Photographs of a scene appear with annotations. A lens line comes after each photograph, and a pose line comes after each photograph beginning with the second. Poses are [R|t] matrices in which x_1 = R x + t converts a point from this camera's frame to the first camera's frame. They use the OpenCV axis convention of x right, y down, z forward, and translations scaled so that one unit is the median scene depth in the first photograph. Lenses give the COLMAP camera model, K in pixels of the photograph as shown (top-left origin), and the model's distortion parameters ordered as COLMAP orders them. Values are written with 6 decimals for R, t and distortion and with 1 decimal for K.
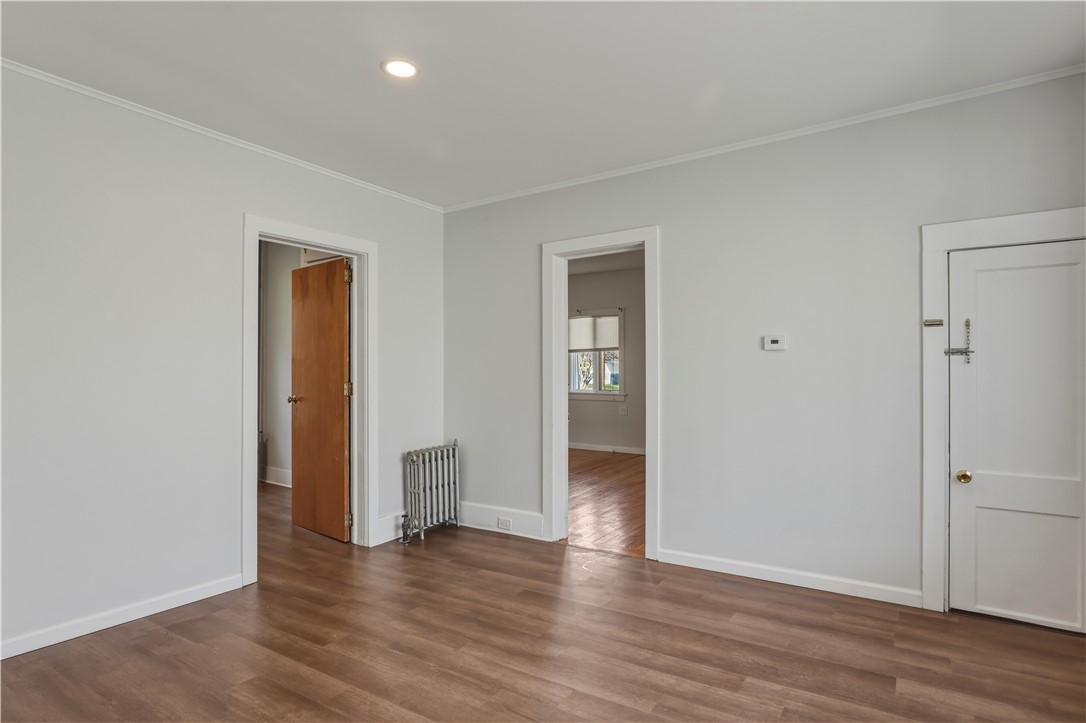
lens RADIAL K [[576.1, 0, 544.4], [0, 576.1, 358.3], [0, 0, 1]] dist [-0.015499, 0.000048]
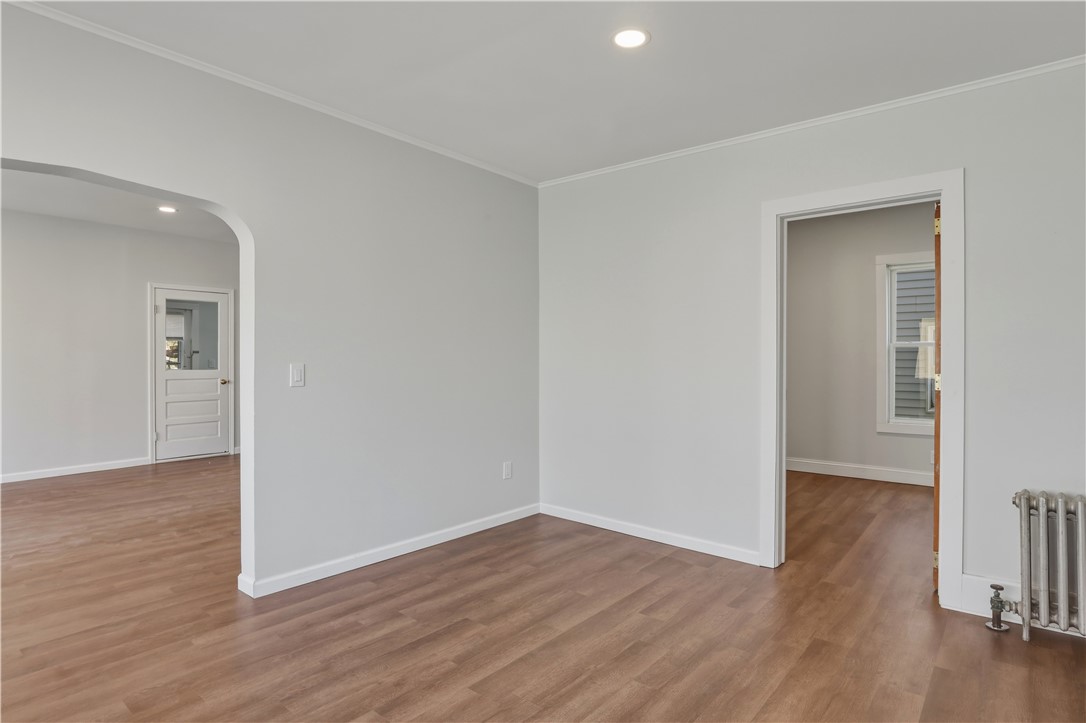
lens RADIAL K [[576.1, 0, 544.4], [0, 576.1, 358.3], [0, 0, 1]] dist [-0.015499, 0.000048]
pose [[-0.102966, 0.001645, -0.994684, 0.675675], [0.015100, 0.999886, 0.000091, 0.024819], [0.994570, -0.015010, -0.102979, 0.913607]]
